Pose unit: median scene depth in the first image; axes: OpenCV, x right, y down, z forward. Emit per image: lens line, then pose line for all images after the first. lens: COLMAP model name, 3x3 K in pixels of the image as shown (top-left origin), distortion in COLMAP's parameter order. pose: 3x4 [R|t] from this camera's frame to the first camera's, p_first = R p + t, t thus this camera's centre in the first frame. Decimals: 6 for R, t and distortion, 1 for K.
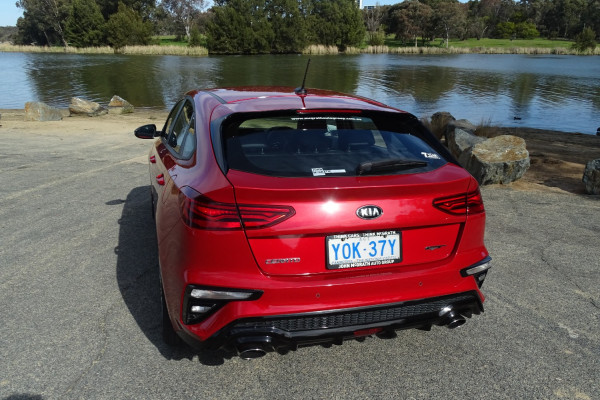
lens RADIAL K [[510.3, 0, 302.8], [0, 510.3, 201.7], [0, 0, 1]] dist [0.015357, 0.002950]
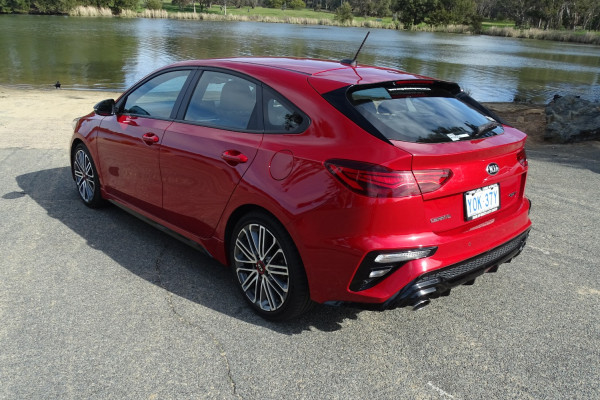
lens RADIAL K [[510.3, 0, 298.1], [0, 510.3, 202.3], [0, 0, 1]] dist [0.015357, 0.002950]
pose [[0.906547, -0.113779, 0.406481, -0.042332], [0.088282, 0.992796, 0.081006, -0.002087], [-0.412770, -0.037551, 0.910061, 0.005934]]
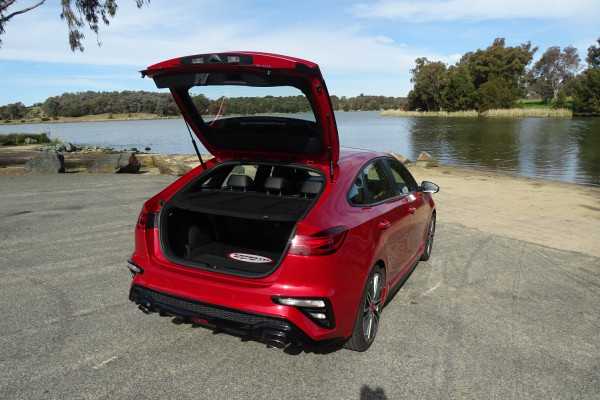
lens RADIAL K [[460.8, 0, 302.1], [0, 460.8, 198.9], [0, 0, 1]] dist [0.003350, 0.011381]
pose [[0.725672, 0.111877, -0.678884, 0.065238], [-0.181736, 0.982817, -0.032297, -0.004446], [0.663606, 0.146815, 0.733534, 0.012869]]
